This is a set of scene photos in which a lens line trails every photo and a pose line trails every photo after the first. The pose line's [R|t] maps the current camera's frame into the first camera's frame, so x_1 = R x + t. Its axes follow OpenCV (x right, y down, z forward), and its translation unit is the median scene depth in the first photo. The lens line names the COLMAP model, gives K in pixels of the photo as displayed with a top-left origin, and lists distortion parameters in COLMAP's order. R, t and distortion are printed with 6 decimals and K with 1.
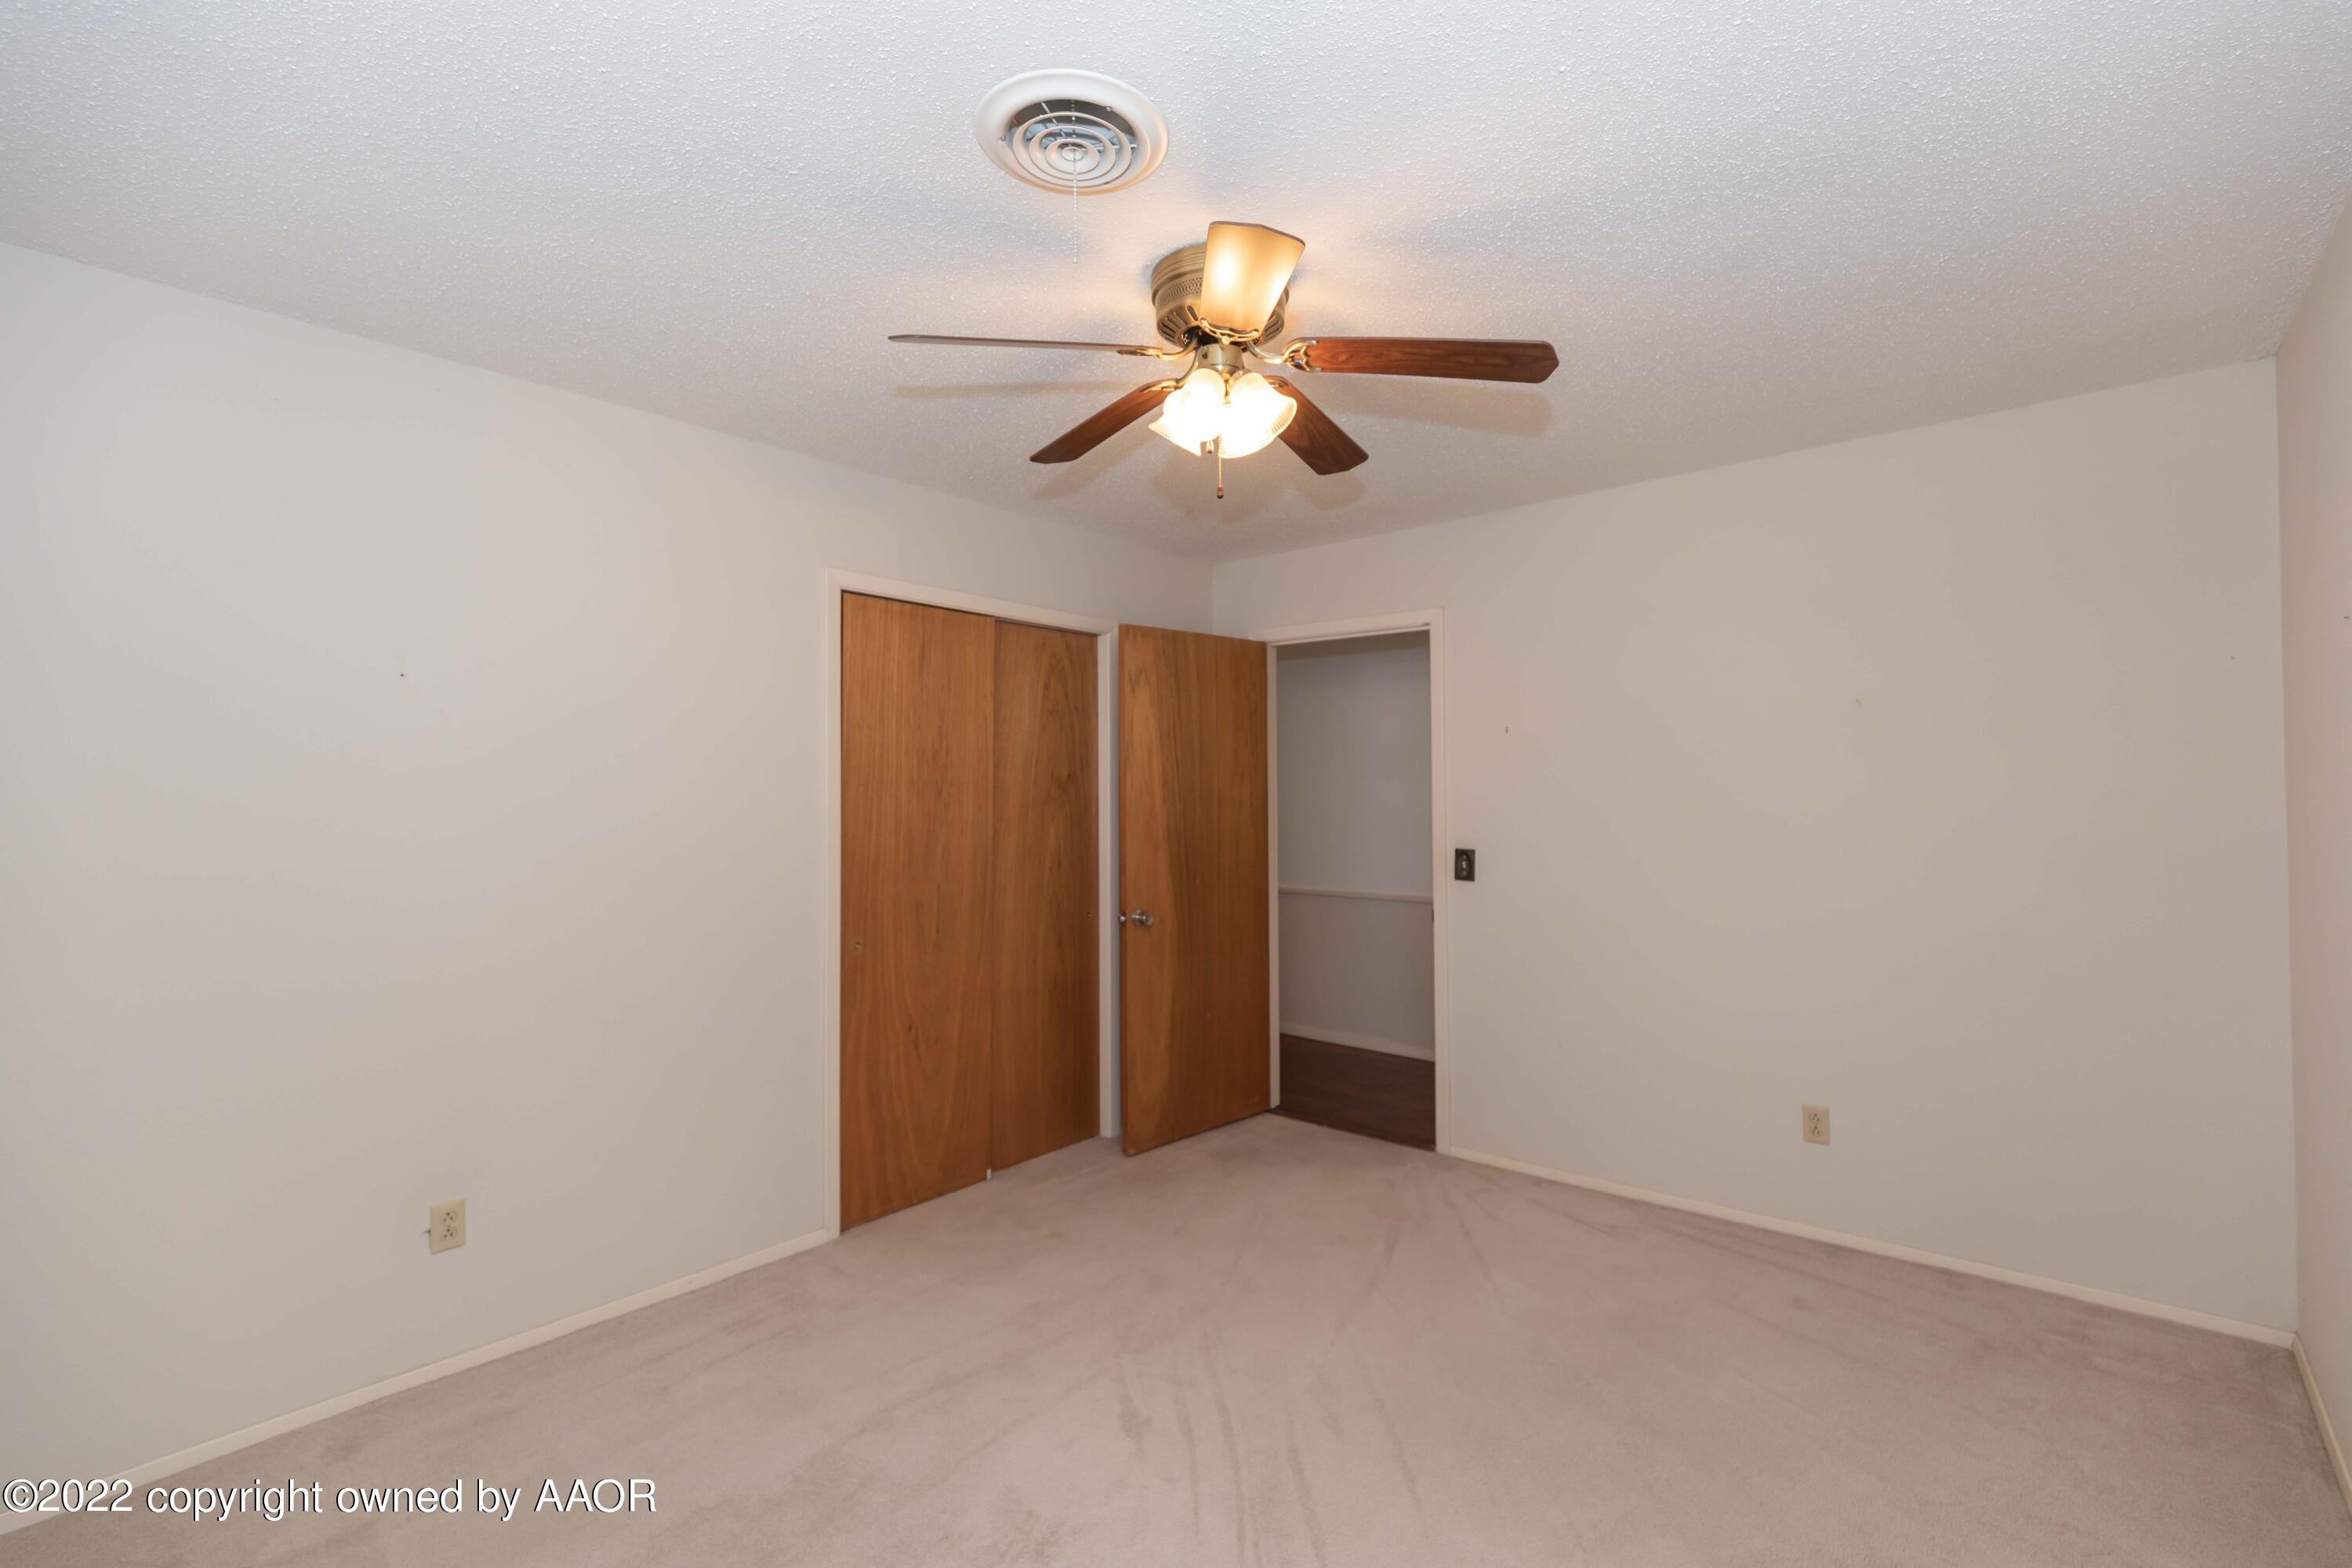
lens RADIAL K [[1059.2, 0, 1186.8], [0, 1059.2, 777.4], [0, 0, 1]] dist [0.002503, -0.000070]
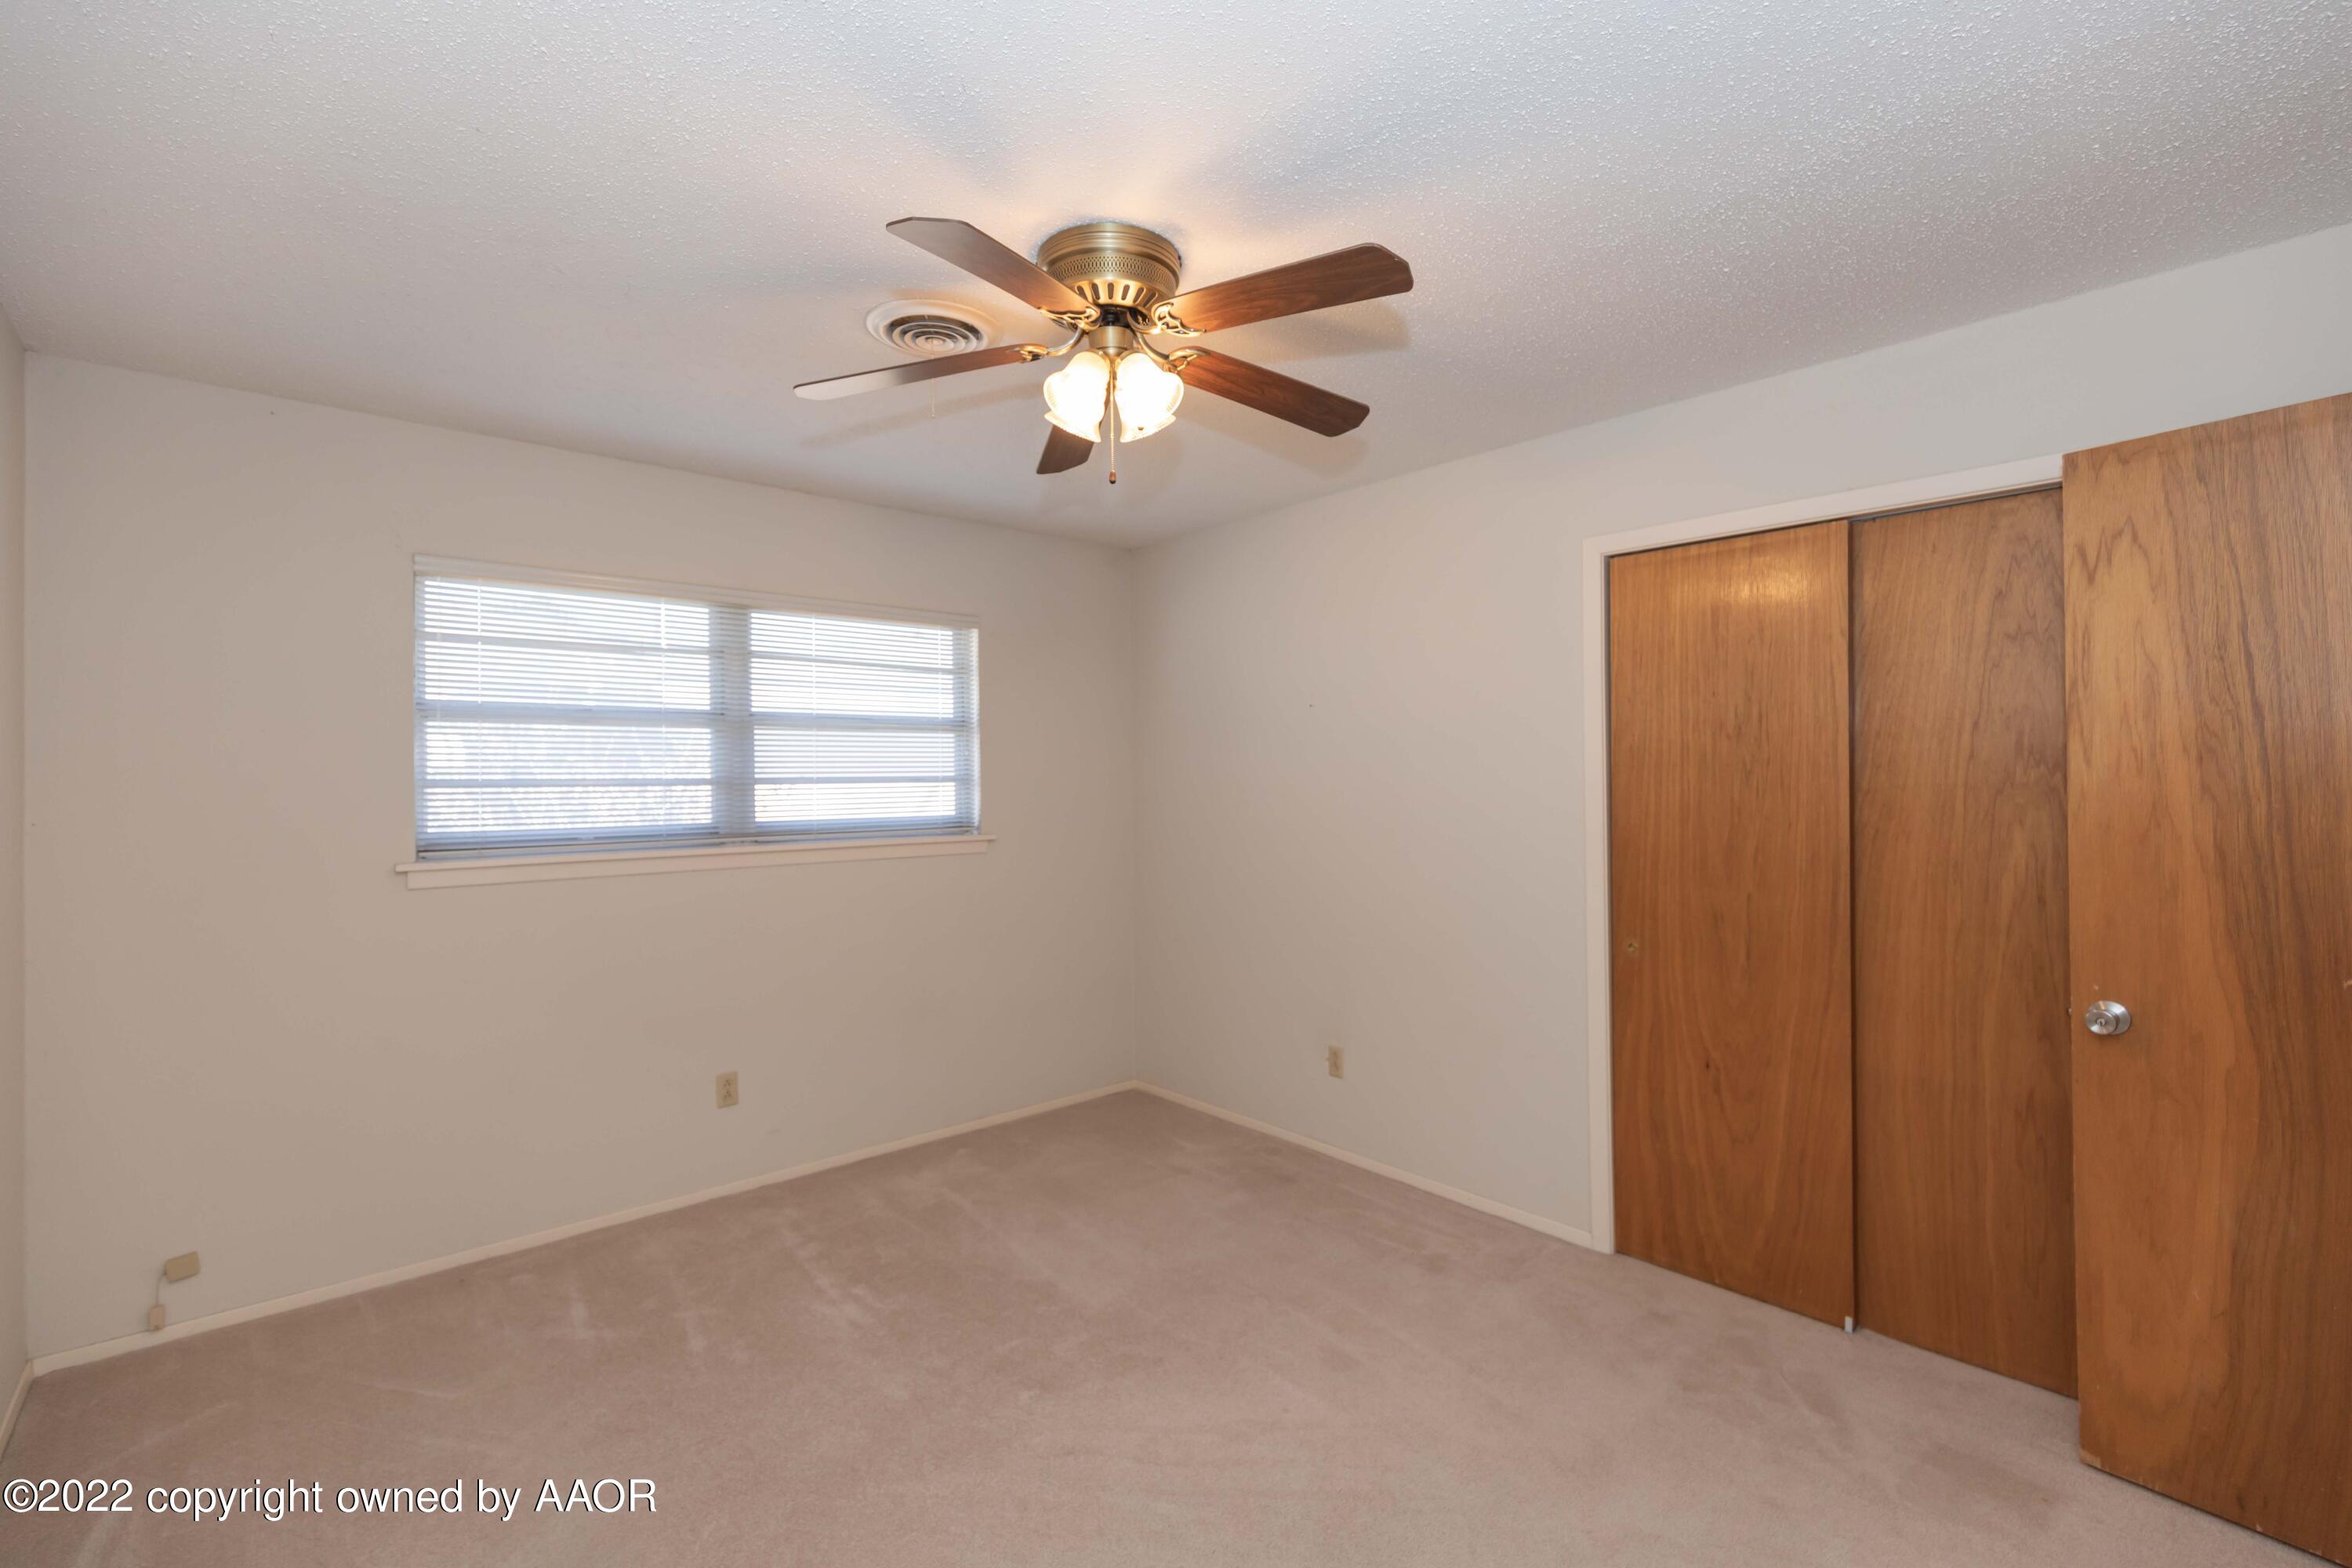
lens RADIAL K [[1059.2, 0, 1186.8], [0, 1059.2, 777.4], [0, 0, 1]] dist [0.002503, -0.000070]
pose [[-0.143784, -0.001746, -0.989608, 0.600105], [0.023083, 0.999720, -0.005118, 0.010387], [0.989340, -0.023579, -0.143703, 0.722776]]
